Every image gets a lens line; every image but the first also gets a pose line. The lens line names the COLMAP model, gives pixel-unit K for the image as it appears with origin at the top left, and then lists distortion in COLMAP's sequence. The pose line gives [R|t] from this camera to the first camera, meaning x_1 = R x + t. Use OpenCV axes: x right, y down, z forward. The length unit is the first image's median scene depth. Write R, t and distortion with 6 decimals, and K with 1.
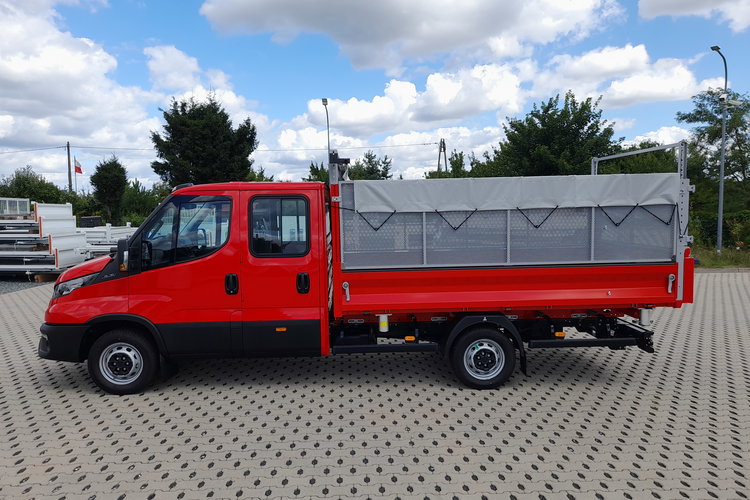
lens RADIAL K [[551.2, 0, 364.0], [0, 551.2, 251.1], [0, 0, 1]] dist [0.061639, -0.056133]
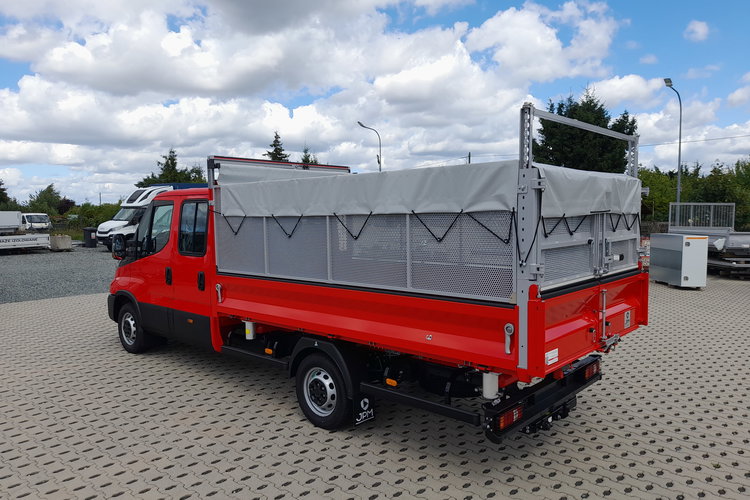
lens RADIAL K [[551.2, 0, 364.0], [0, 551.2, 251.1], [0, 0, 1]] dist [0.061639, -0.056133]
pose [[0.711390, 0.058336, -0.700372, 0.862937], [-0.062237, 0.997863, 0.019899, -0.041236], [0.700036, 0.029433, 0.713501, 0.446484]]
